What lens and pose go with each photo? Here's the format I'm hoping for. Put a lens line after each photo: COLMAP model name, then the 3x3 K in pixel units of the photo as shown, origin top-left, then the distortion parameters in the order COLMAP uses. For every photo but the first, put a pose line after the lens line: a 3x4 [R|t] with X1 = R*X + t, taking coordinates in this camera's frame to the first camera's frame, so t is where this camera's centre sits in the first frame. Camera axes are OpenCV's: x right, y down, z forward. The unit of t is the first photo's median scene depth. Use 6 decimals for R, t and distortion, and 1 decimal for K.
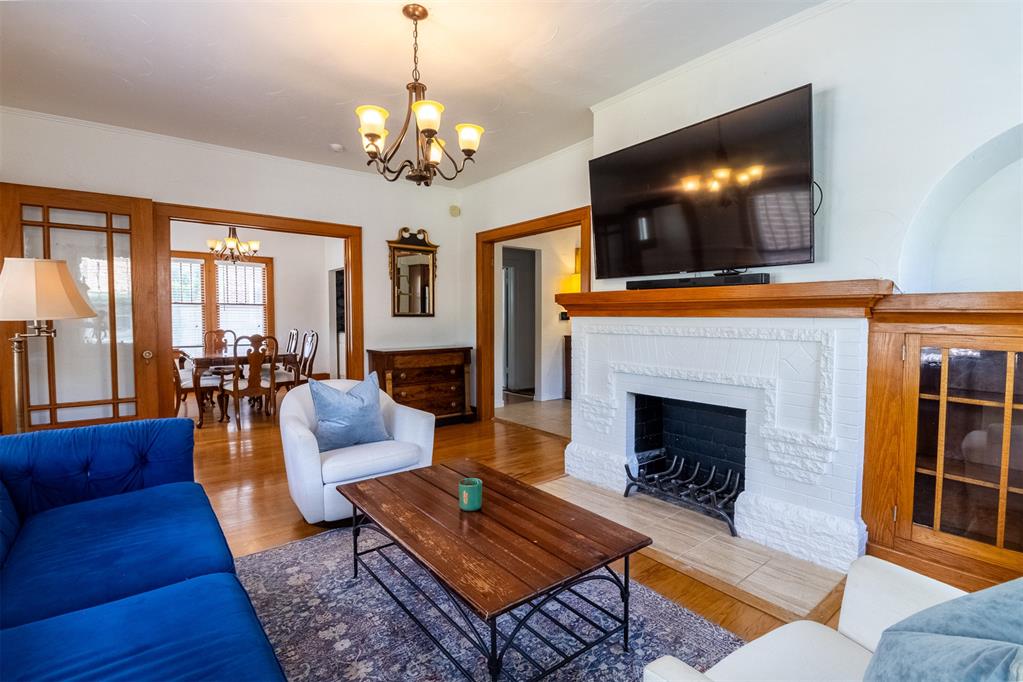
lens RADIAL K [[484.9, 0, 524.4], [0, 484.9, 335.8], [0, 0, 1]] dist [0.012098, -0.018673]
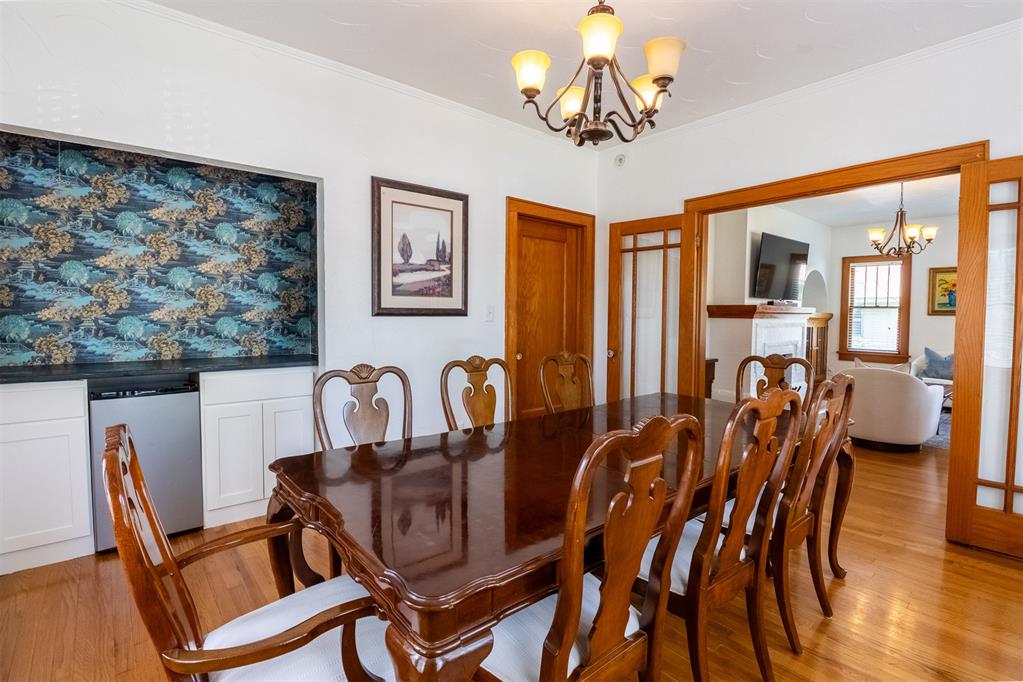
lens RADIAL K [[480.9, 0, 522.1], [0, 480.9, 335.7], [0, 0, 1]] dist [-0.002640, -0.011041]
pose [[-0.013452, -0.042938, 0.998987, -1.613709], [0.035554, 0.998425, 0.043393, -0.082687], [-0.999277, 0.036101, -0.011904, 1.871519]]
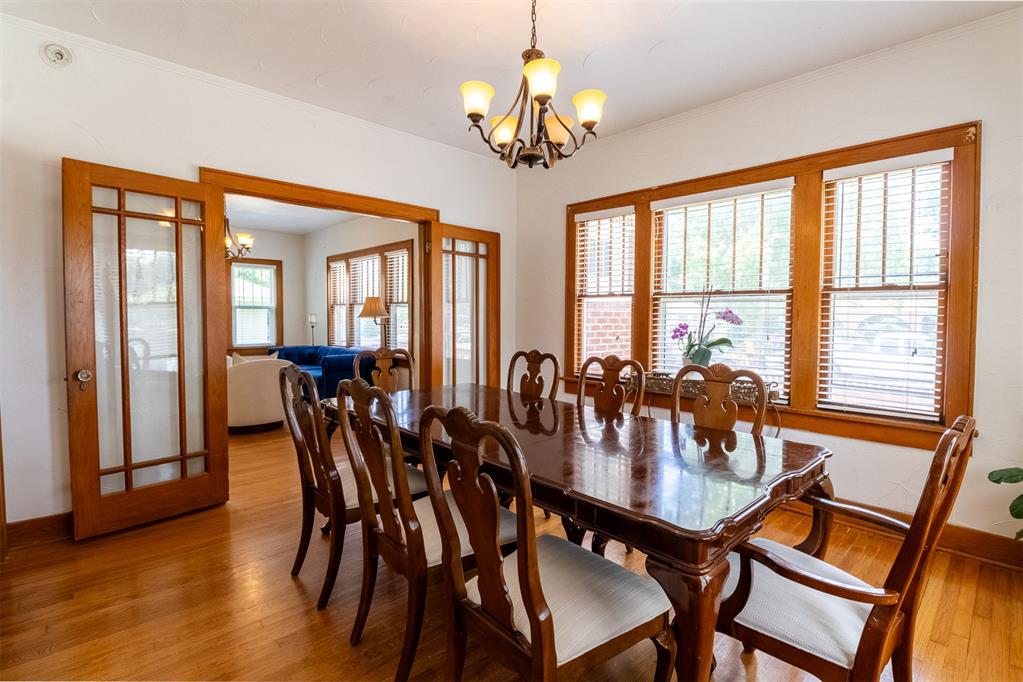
lens RADIAL K [[480.9, 0, 522.1], [0, 480.9, 335.7], [0, 0, 1]] dist [-0.002640, -0.011041]
pose [[-0.996248, -0.004348, -0.086432, -1.000394], [-0.011322, 0.996701, 0.080365, -0.104875], [0.085798, 0.081042, -0.993011, 2.396387]]
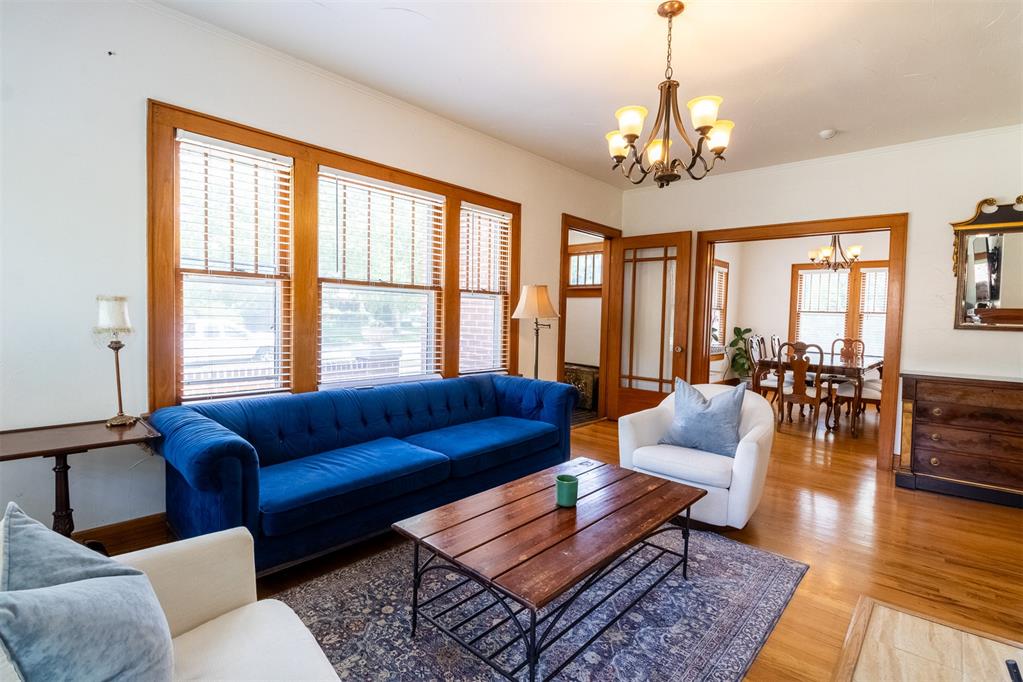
lens RADIAL K [[480.9, 0, 522.1], [0, 480.9, 335.7], [0, 0, 1]] dist [-0.002640, -0.011041]
pose [[0.149913, 0.045506, -0.987651, 0.485092], [-0.067100, 0.997105, 0.035756, -0.018264], [0.986420, 0.060911, 0.152532, 0.407279]]
